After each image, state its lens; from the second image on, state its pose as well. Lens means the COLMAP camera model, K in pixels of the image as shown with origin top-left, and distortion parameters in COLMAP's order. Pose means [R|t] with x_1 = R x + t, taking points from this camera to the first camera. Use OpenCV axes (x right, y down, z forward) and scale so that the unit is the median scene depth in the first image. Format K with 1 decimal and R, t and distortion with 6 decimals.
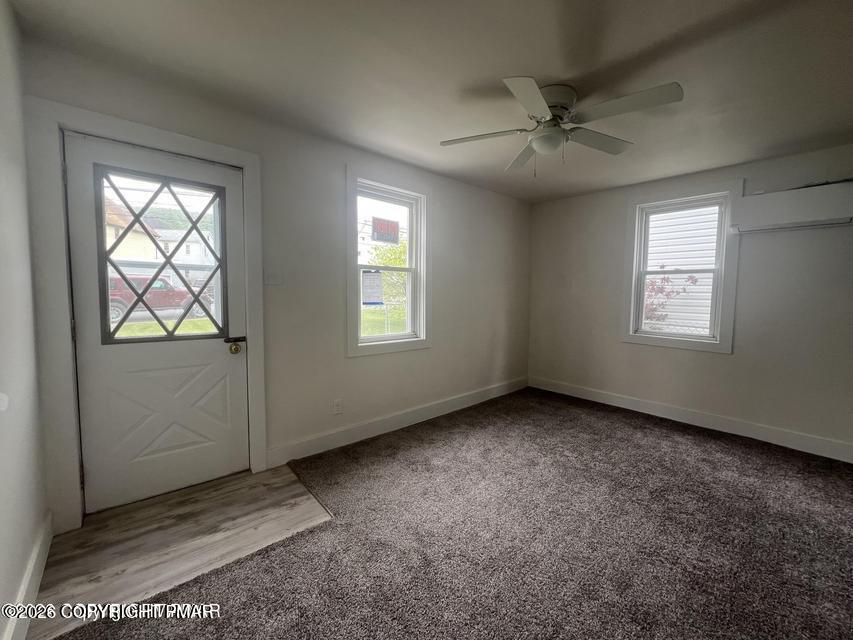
lens RADIAL K [[341.5, 0, 427.5], [0, 341.5, 320.5], [0, 0, 1]] dist [-0.000179, 0.000048]
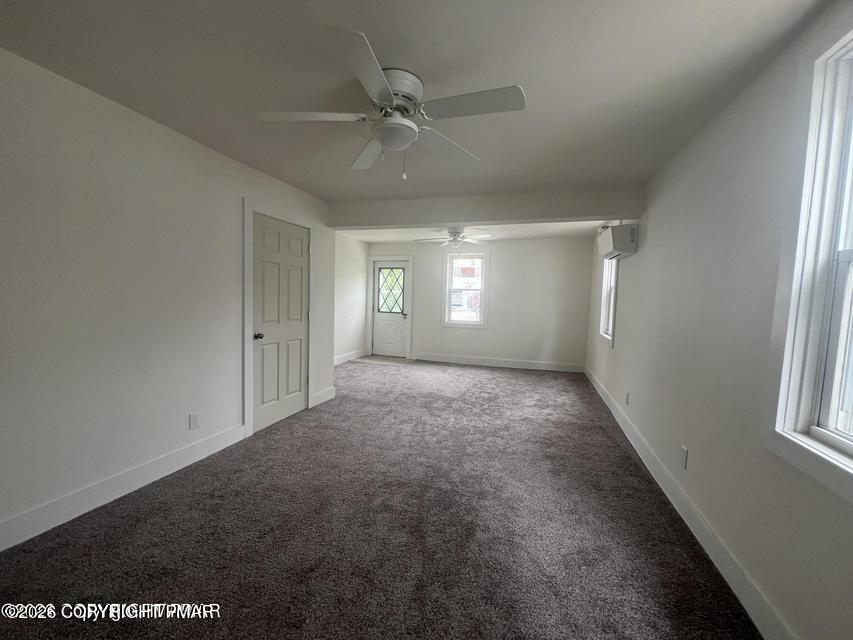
lens RADIAL K [[341.5, 0, 428.2], [0, 341.5, 323.7], [0, 0, 1]] dist [-0.000179, 0.000048]
pose [[0.509333, 0.061640, -0.858359, 1.695307], [-0.086928, 0.996015, 0.019944, 0.044725], [0.856168, 0.064457, 0.512661, -0.321985]]
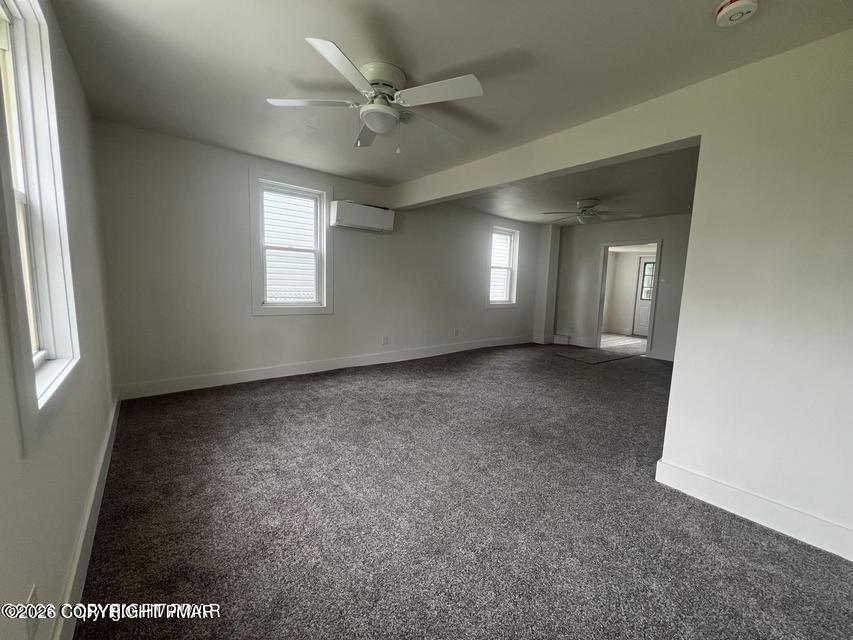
lens RADIAL K [[343.5, 0, 425.7], [0, 343.5, 318.1], [0, 0, 1]] dist [-0.001025, -0.000022]
pose [[0.041775, -0.127380, 0.990974, -0.503460], [0.030769, 0.991533, 0.126155, -0.051952], [-0.998653, 0.025221, 0.045341, 0.570632]]
